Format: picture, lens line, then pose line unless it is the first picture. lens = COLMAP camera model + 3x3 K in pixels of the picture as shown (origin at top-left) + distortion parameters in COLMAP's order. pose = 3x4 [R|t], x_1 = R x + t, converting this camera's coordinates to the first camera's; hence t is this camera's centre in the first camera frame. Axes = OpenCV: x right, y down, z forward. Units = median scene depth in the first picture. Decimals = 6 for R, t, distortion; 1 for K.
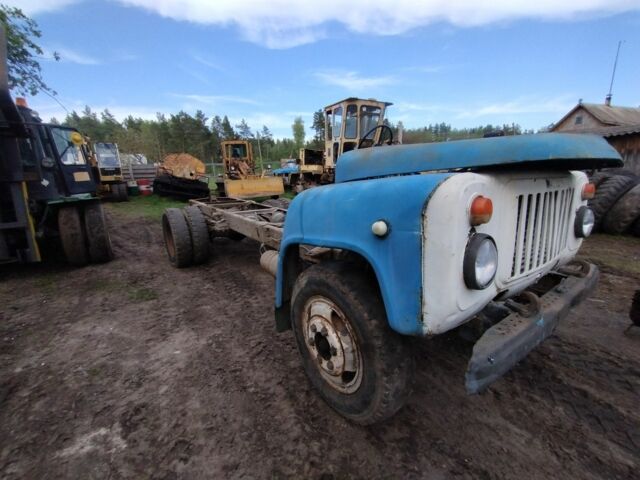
lens RADIAL K [[288.2, 0, 320.0], [0, 288.2, 240.0], [0, 0, 1]] dist [0.001516, -0.004307]
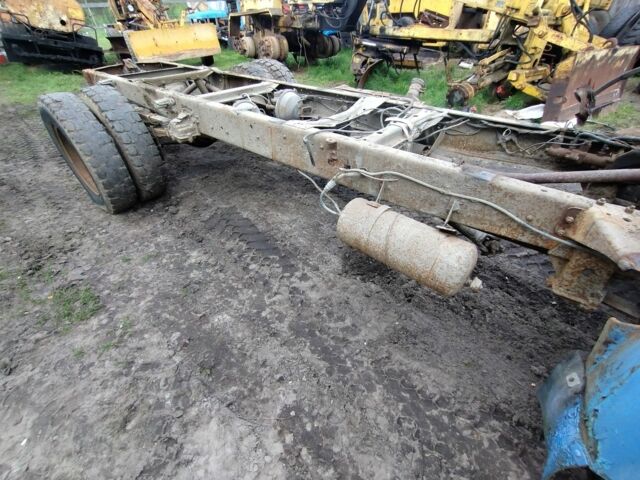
lens RADIAL K [[288.2, 0, 320.0], [0, 288.2, 240.0], [0, 0, 1]] dist [0.001516, -0.004307]
pose [[0.976072, -0.141087, 0.165463, -0.208556], [0.060863, 0.907777, 0.415014, -0.063382], [-0.208757, -0.395013, 0.894643, 0.407730]]
